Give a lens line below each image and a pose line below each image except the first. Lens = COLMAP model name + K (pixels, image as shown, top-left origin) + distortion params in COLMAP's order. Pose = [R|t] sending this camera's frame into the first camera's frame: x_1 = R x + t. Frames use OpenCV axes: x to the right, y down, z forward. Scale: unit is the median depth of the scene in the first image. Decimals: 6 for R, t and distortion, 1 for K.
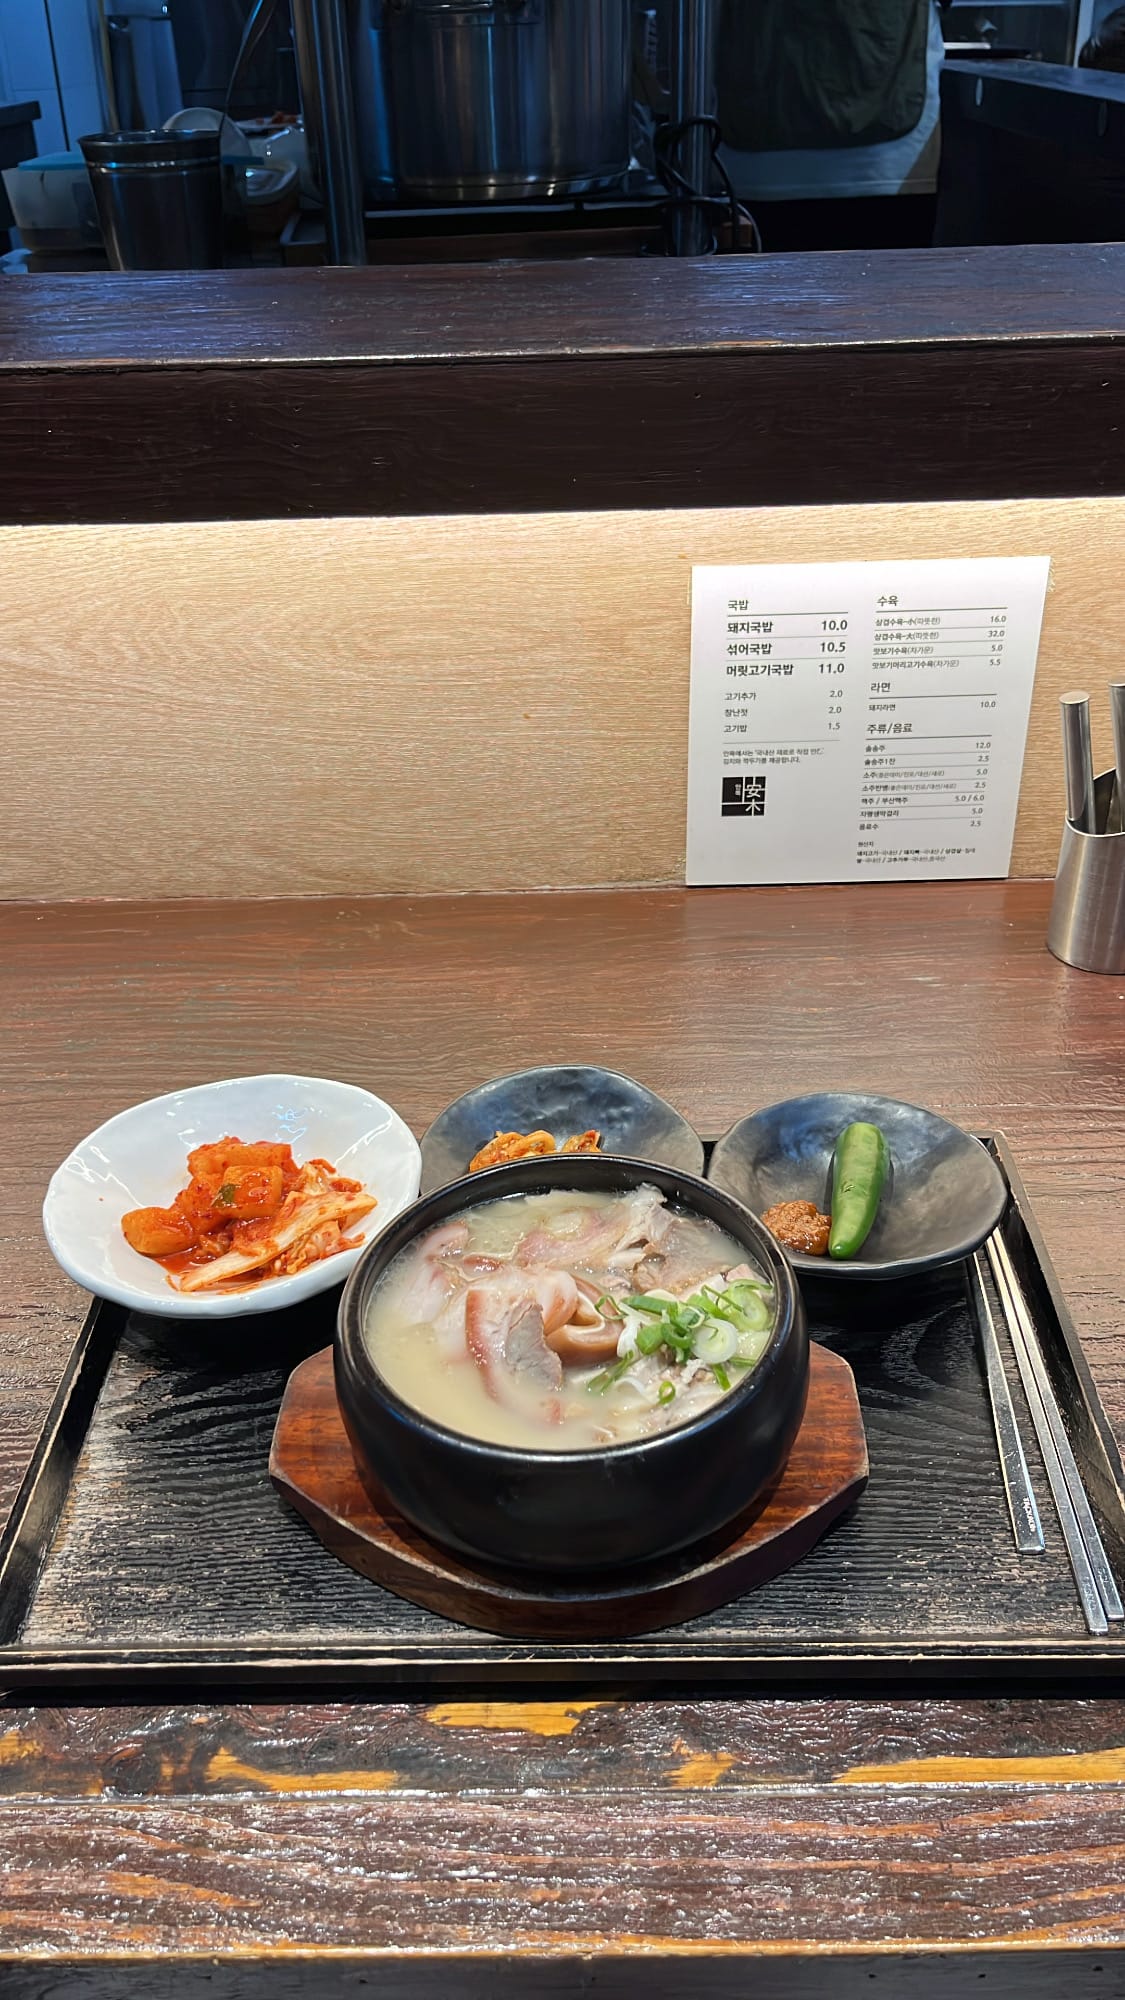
lens RADIAL K [[1625.6, 0, 557.1], [0, 1625.6, 1018.9], [0, 0, 1]] dist [0.042690, -0.056105]
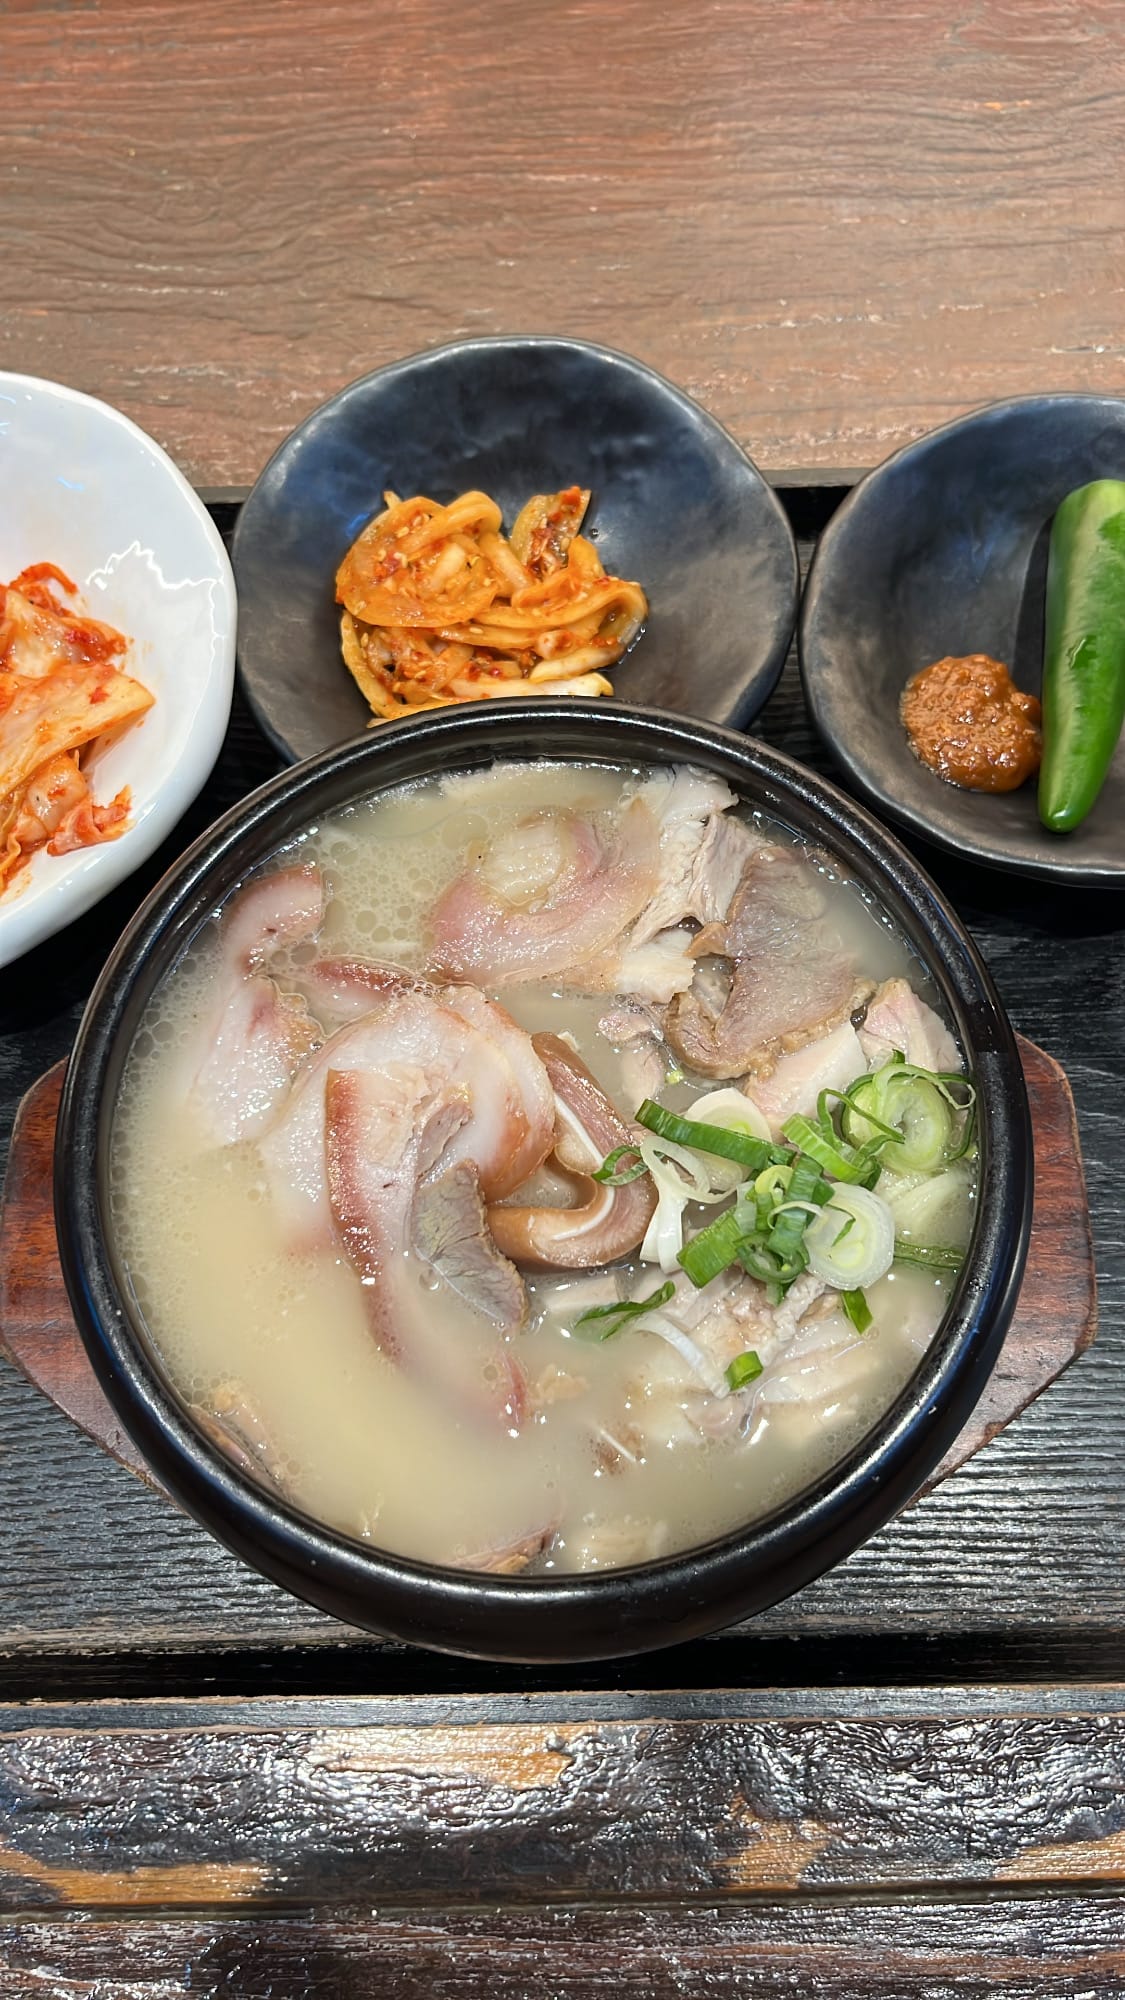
lens RADIAL K [[1625.6, 0, 563.8], [0, 1625.6, 1003.6], [0, 0, 1]] dist [0.042690, -0.056105]
pose [[0.999566, -0.025478, 0.014756, 0.005562], [0.011702, 0.803669, 0.594961, -0.086090], [-0.027017, -0.594531, 0.803619, 0.403882]]
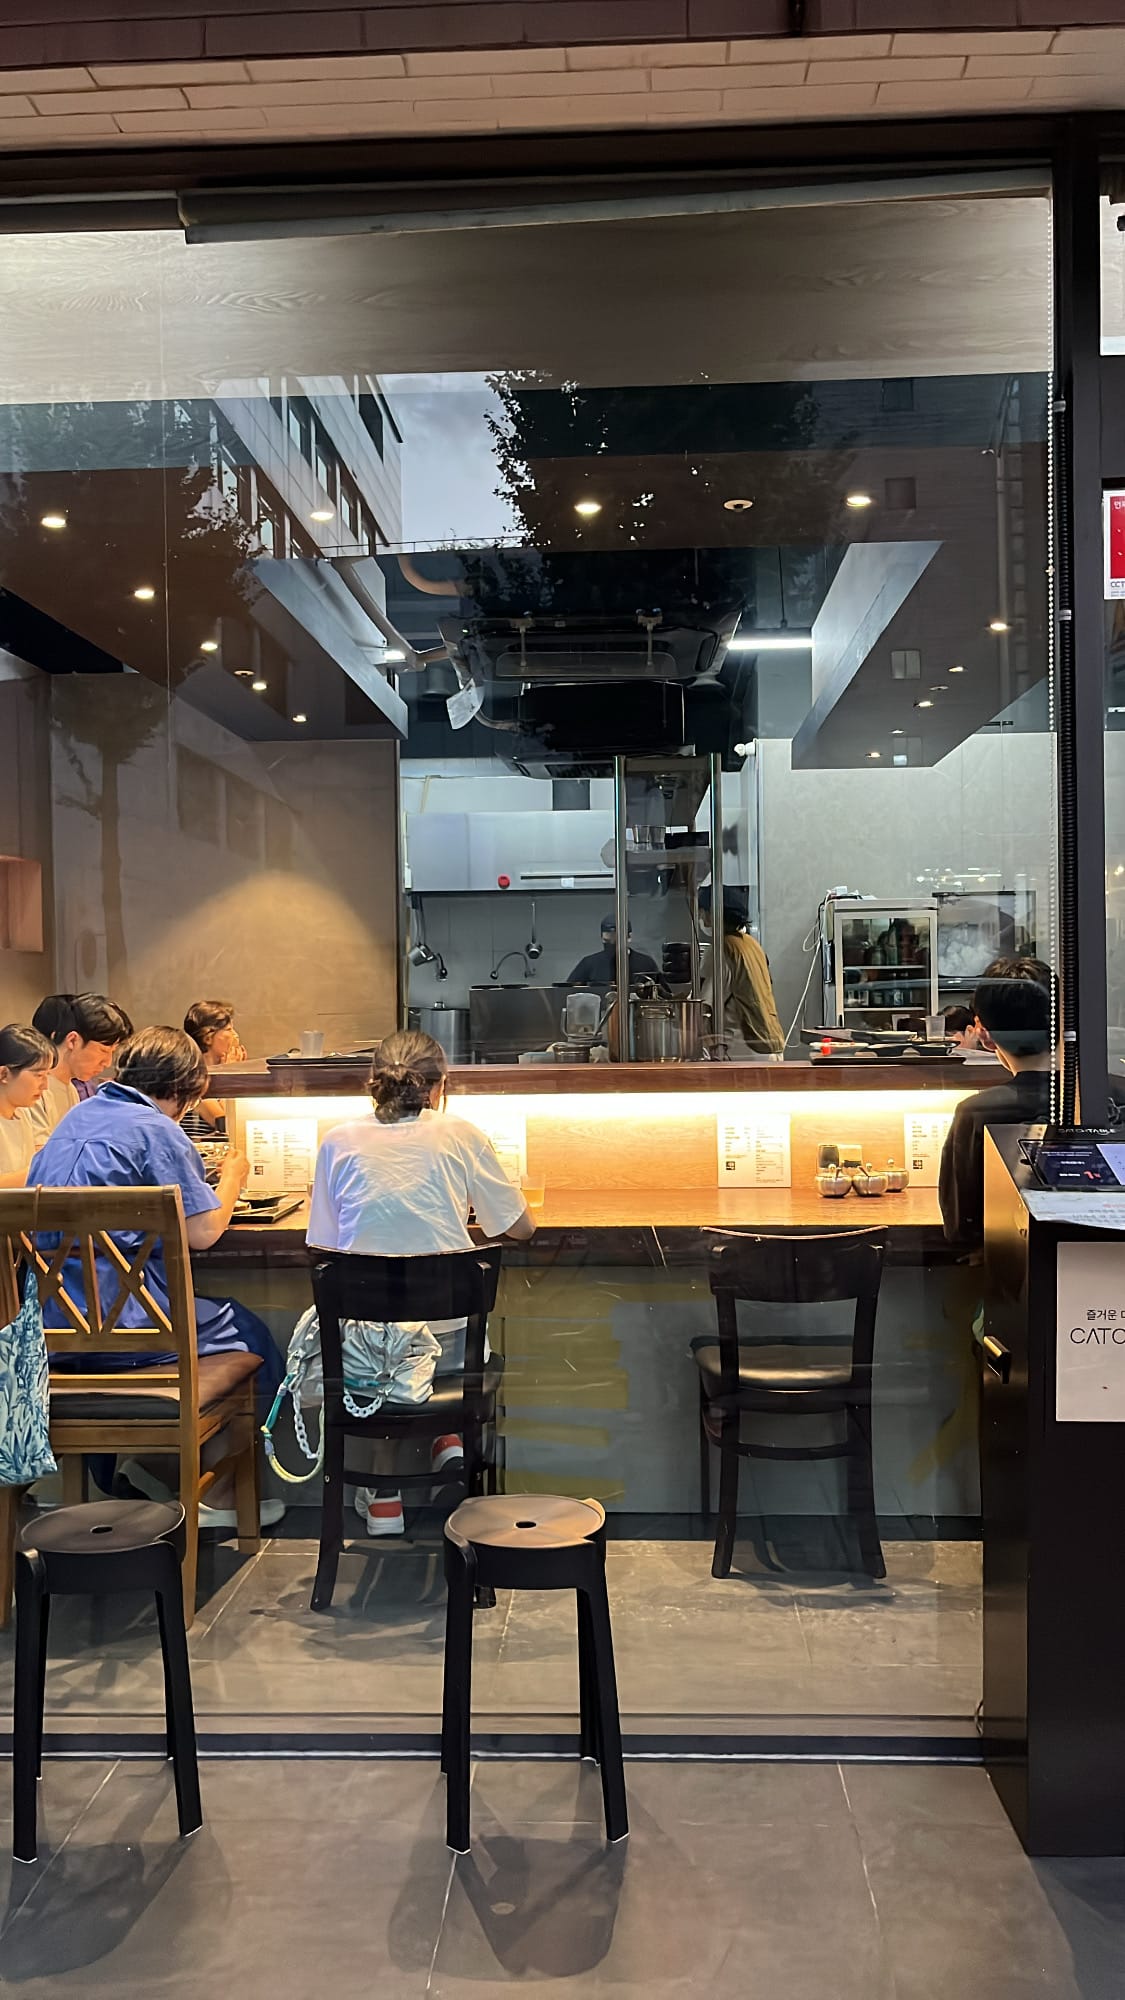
lens RADIAL K [[1625.6, 0, 559.7], [0, 1625.6, 1003.1], [0, 0, 1]] dist [0.042690, -0.056105]
pose [[0.998969, 0.013570, -0.043325, -0.185228], [-0.034194, 0.852644, -0.521372, 2.002595], [0.029866, 0.522316, 0.852229, -3.372372]]
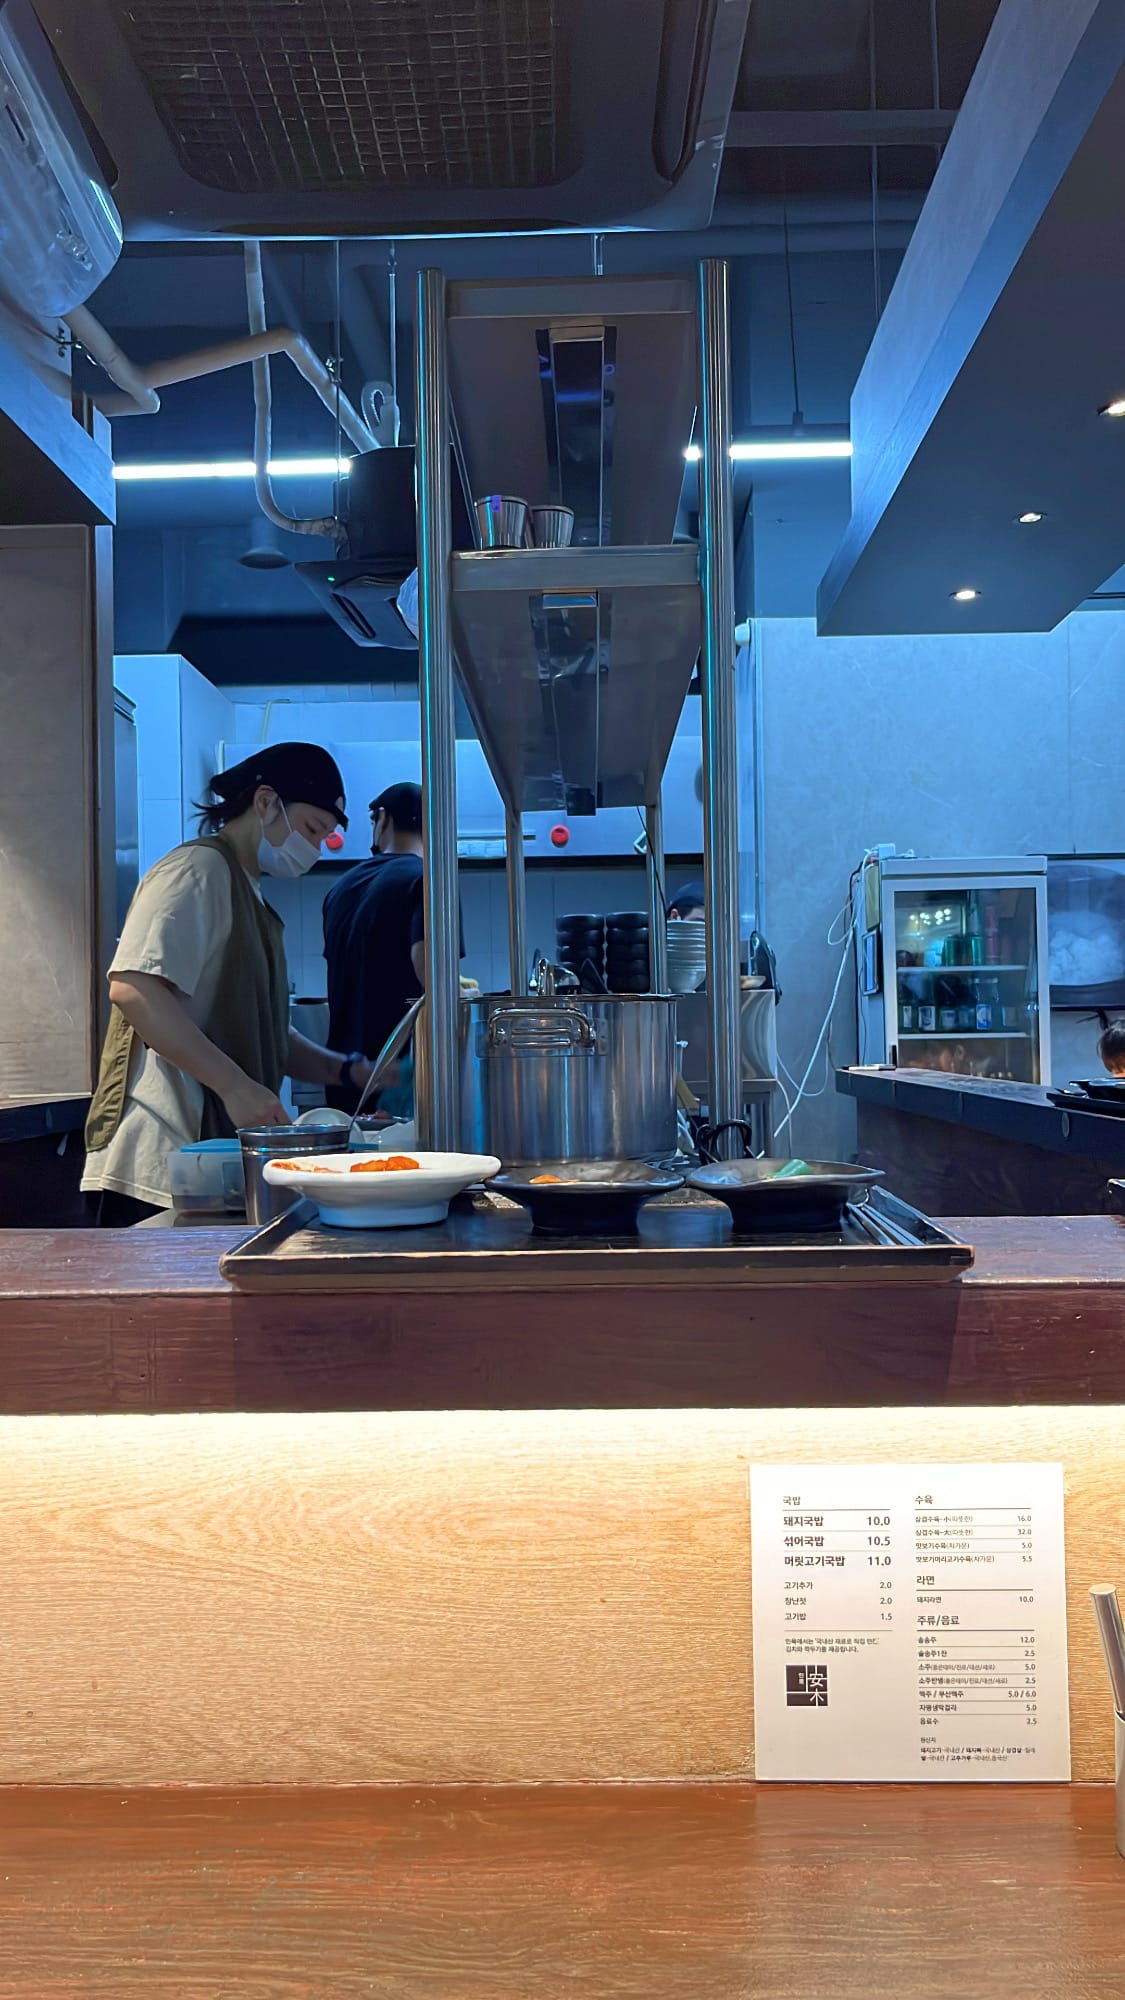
lens RADIAL K [[1625.6, 0, 557.4], [0, 1625.6, 1002.4], [0, 0, 1]] dist [0.042690, -0.056105]
pose [[0.999656, 0.011217, -0.023715, -0.028806], [-0.022257, 0.841158, -0.540332, 0.071581], [0.013886, 0.540674, 0.841118, -0.143685]]
